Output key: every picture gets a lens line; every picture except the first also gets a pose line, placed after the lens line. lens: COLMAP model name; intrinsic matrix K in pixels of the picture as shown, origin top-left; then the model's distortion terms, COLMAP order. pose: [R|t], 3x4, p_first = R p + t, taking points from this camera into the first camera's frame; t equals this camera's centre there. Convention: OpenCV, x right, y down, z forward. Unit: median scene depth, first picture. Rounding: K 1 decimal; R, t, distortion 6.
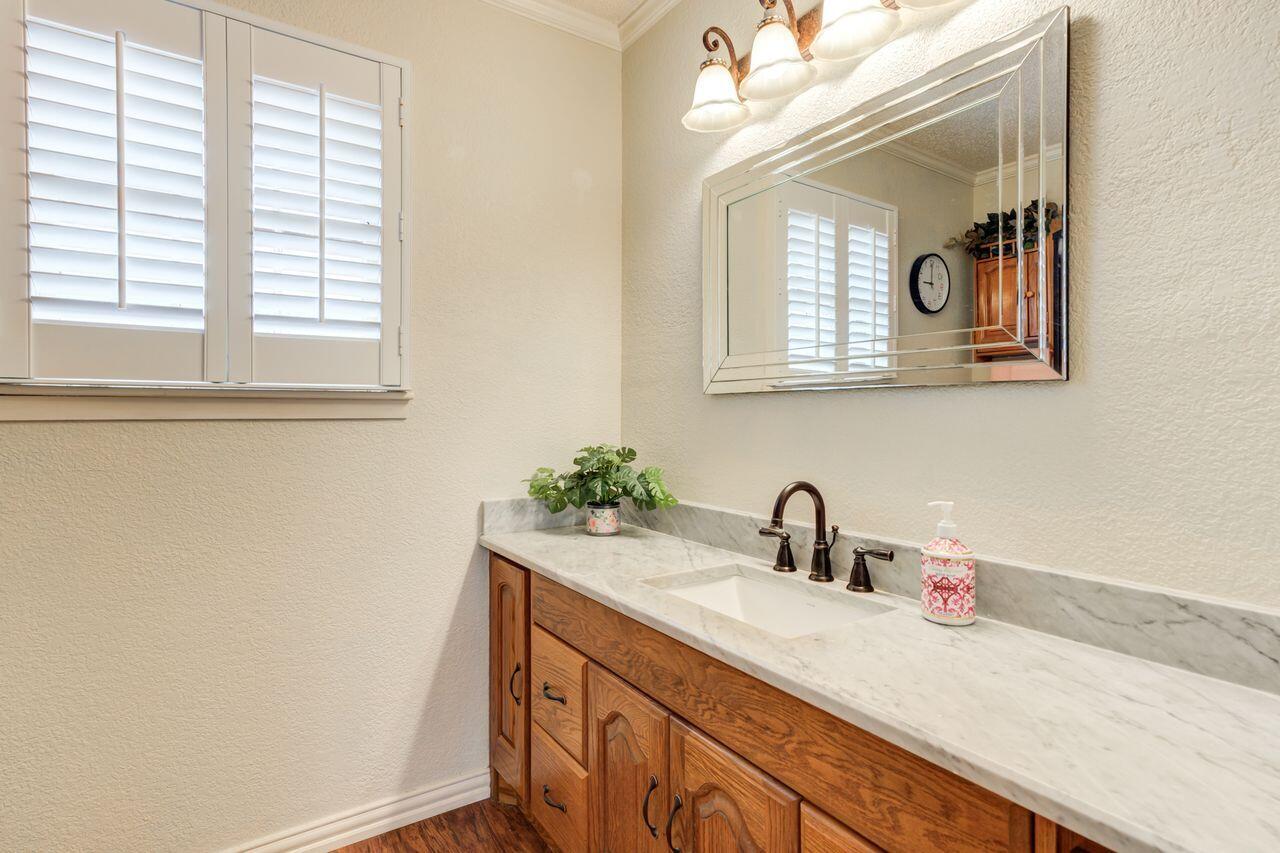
lens RADIAL K [[613.7, 0, 637.5], [0, 613.7, 410.4], [0, 0, 1]] dist [-0.007259, 0.013549]
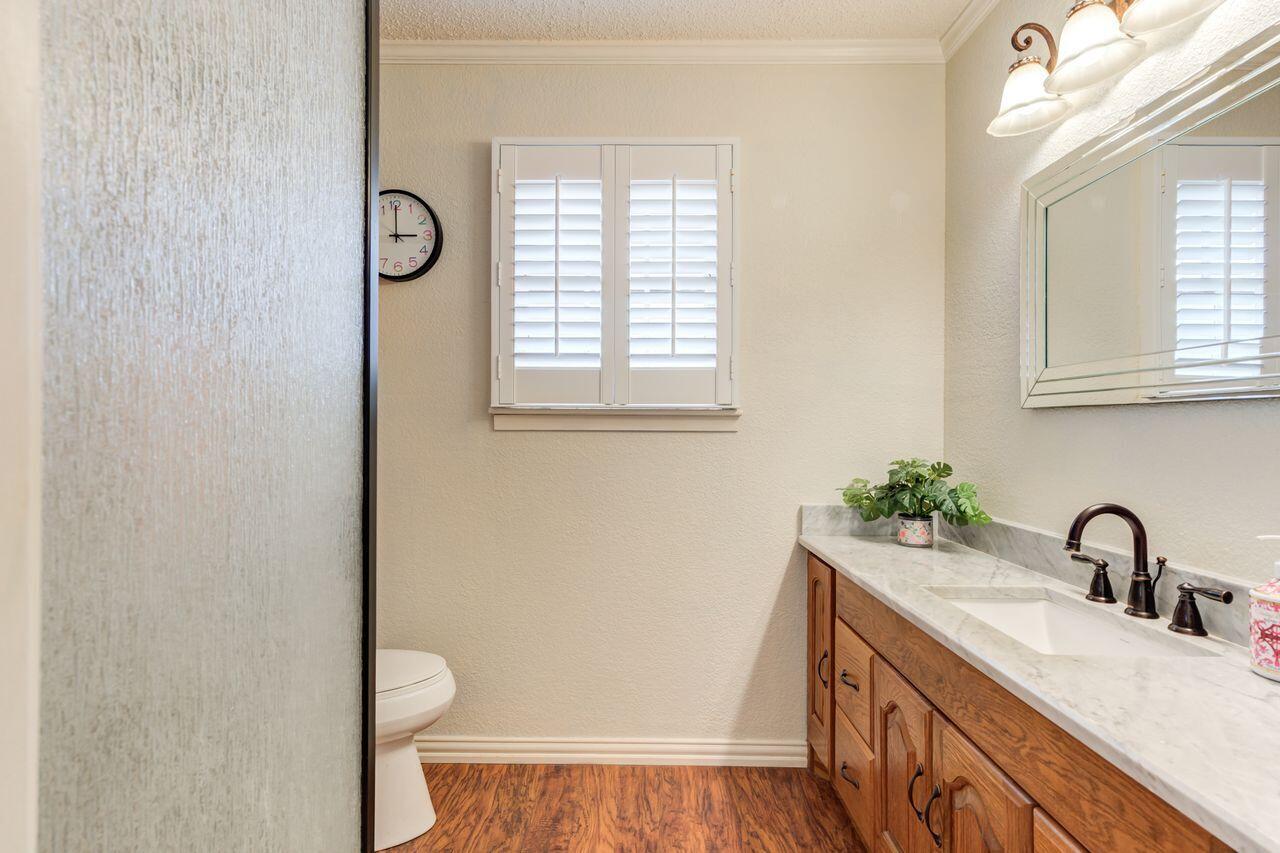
lens RADIAL K [[579.3, 0, 635.9], [0, 579.3, 426.0], [0, 0, 1]] dist [-0.017425, 0.013667]
pose [[0.833828, 0.004225, -0.552008, 0.120184], [-0.002961, 0.999991, 0.003182, -0.000544], [0.552017, -0.001019, 0.833833, -0.087123]]
